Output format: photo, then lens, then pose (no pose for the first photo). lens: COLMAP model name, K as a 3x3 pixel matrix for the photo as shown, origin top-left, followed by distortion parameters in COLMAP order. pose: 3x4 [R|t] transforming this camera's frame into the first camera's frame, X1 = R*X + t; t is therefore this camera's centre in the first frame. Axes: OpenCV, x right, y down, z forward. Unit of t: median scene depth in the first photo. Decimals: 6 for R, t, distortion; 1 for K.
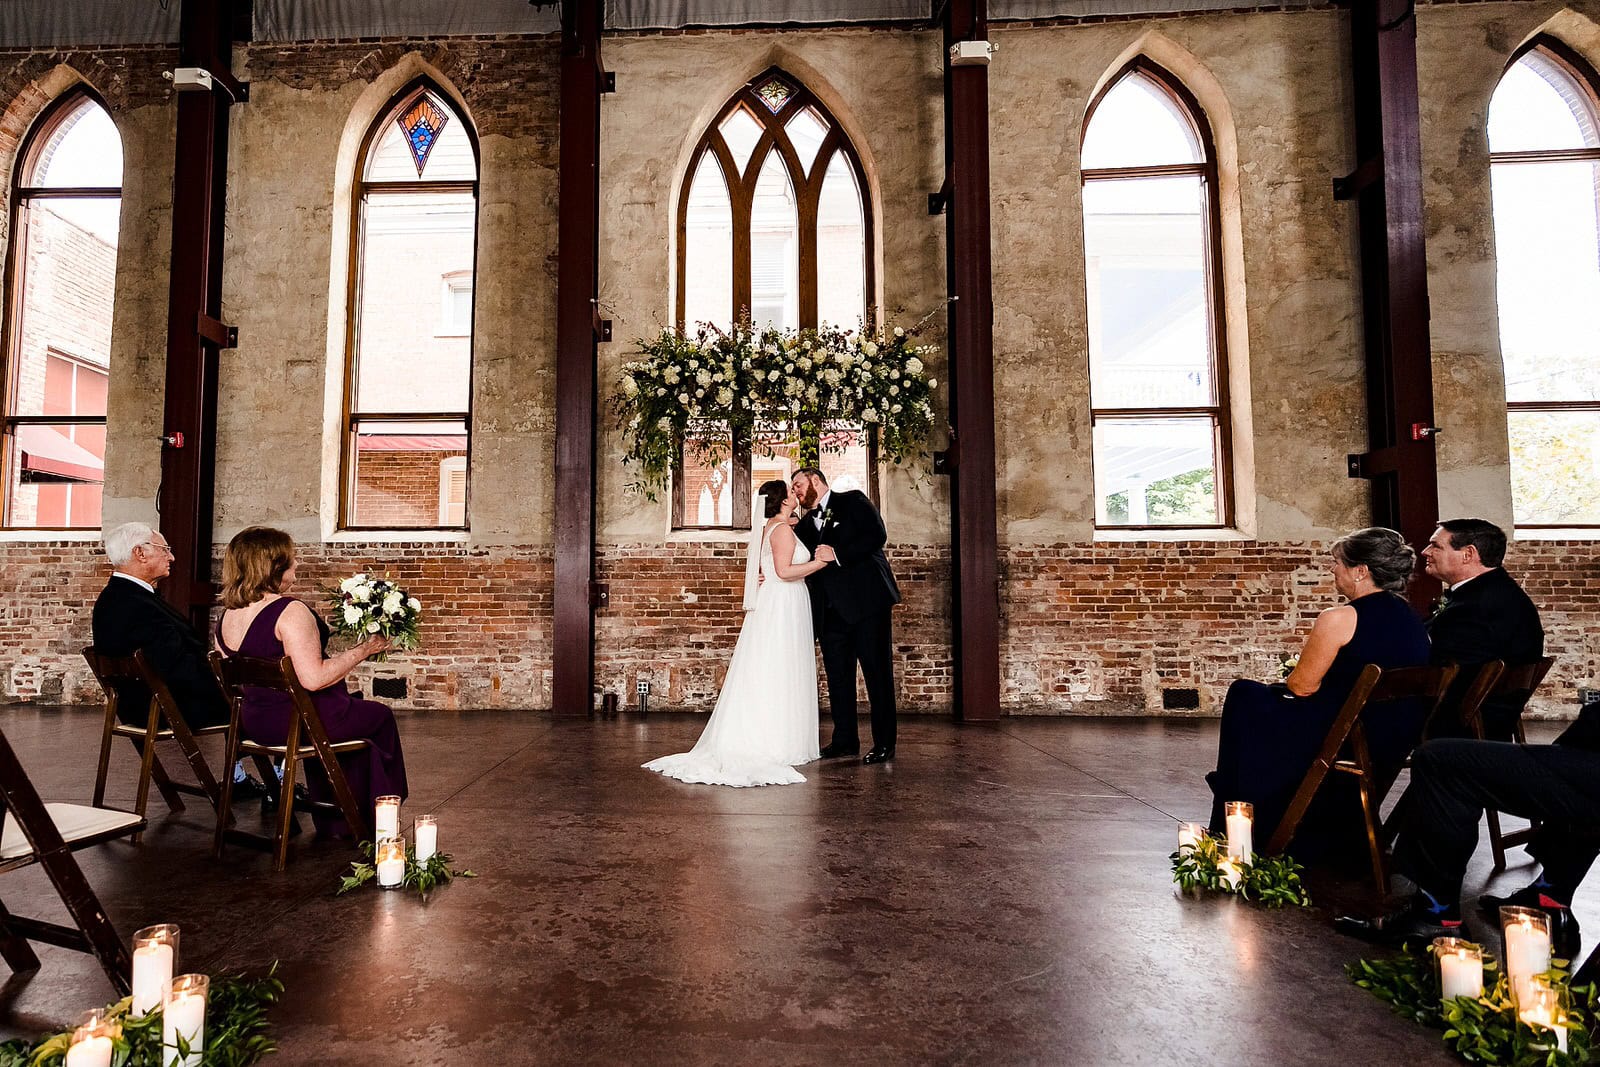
lens RADIAL K [[900.0, 0, 706.5], [0, 900.0, 543.4], [0, 0, 1]] dist [-0.006721, 0.001250]
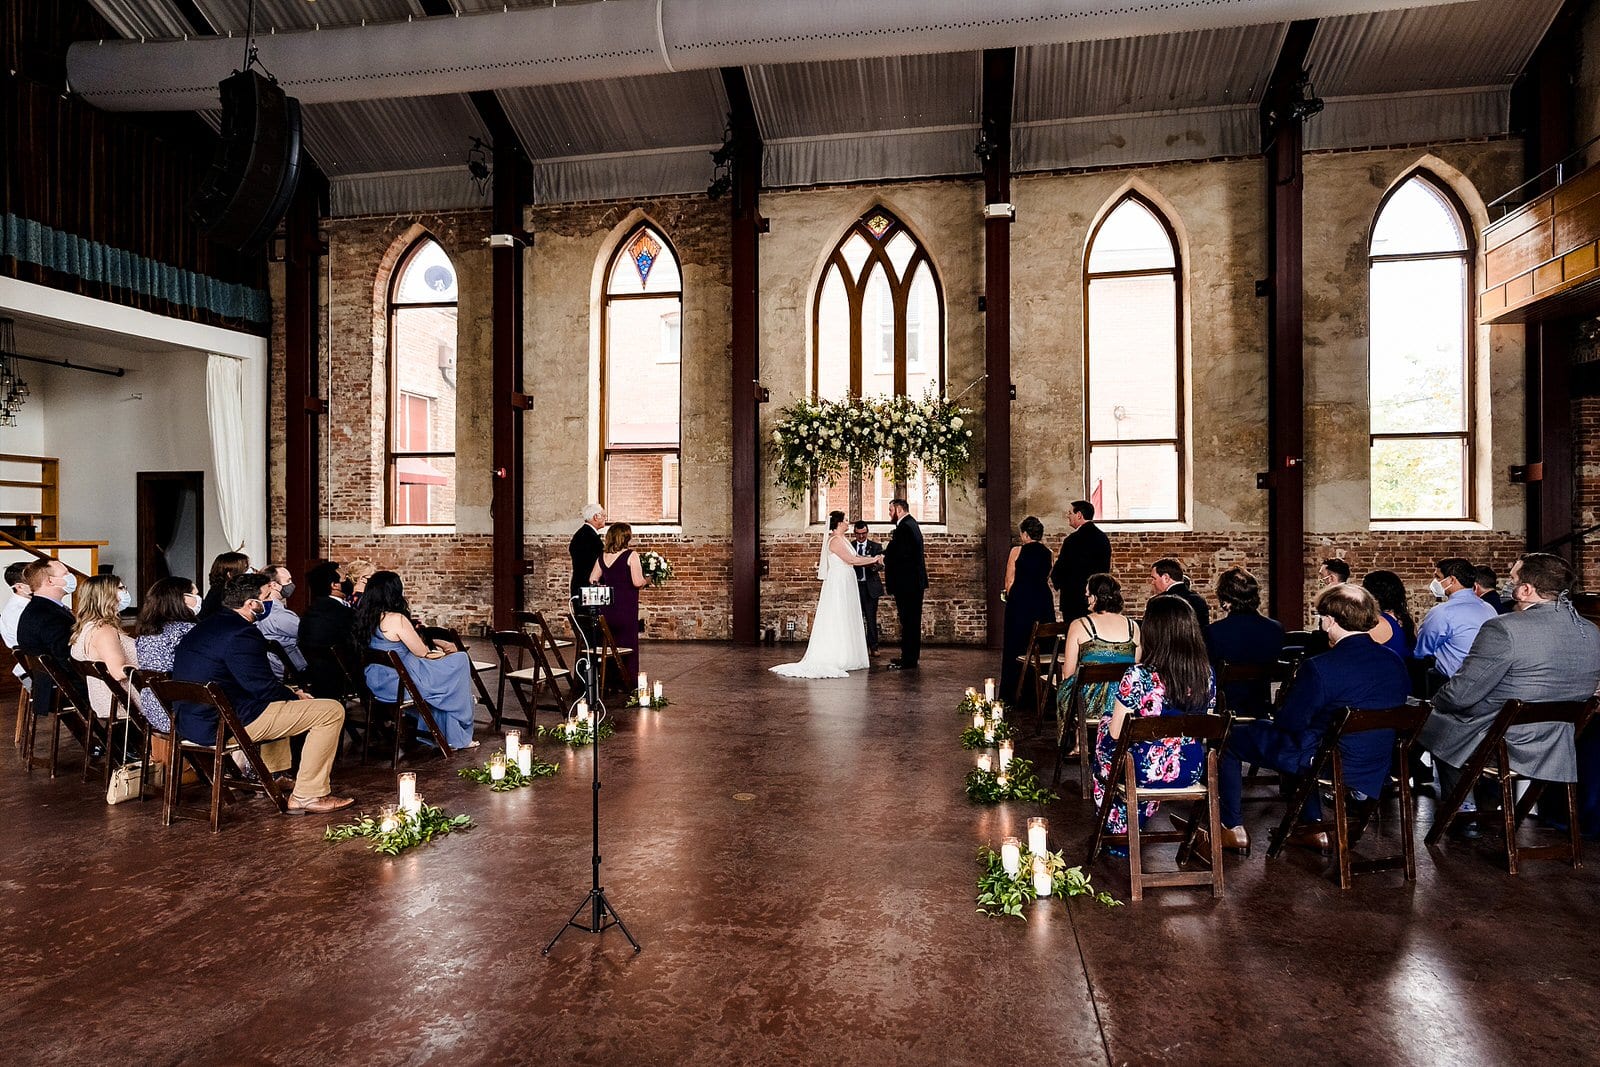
lens RADIAL K [[946.5, 0, 845.8], [0, 946.5, 530.7], [0, 0, 1]] dist [-0.001155, 0.001673]
pose [[0.994785, -0.005401, -0.101848, 0.191884], [0.011854, 0.997952, 0.062861, -0.107740], [0.101300, -0.063740, 0.992812, -0.615403]]
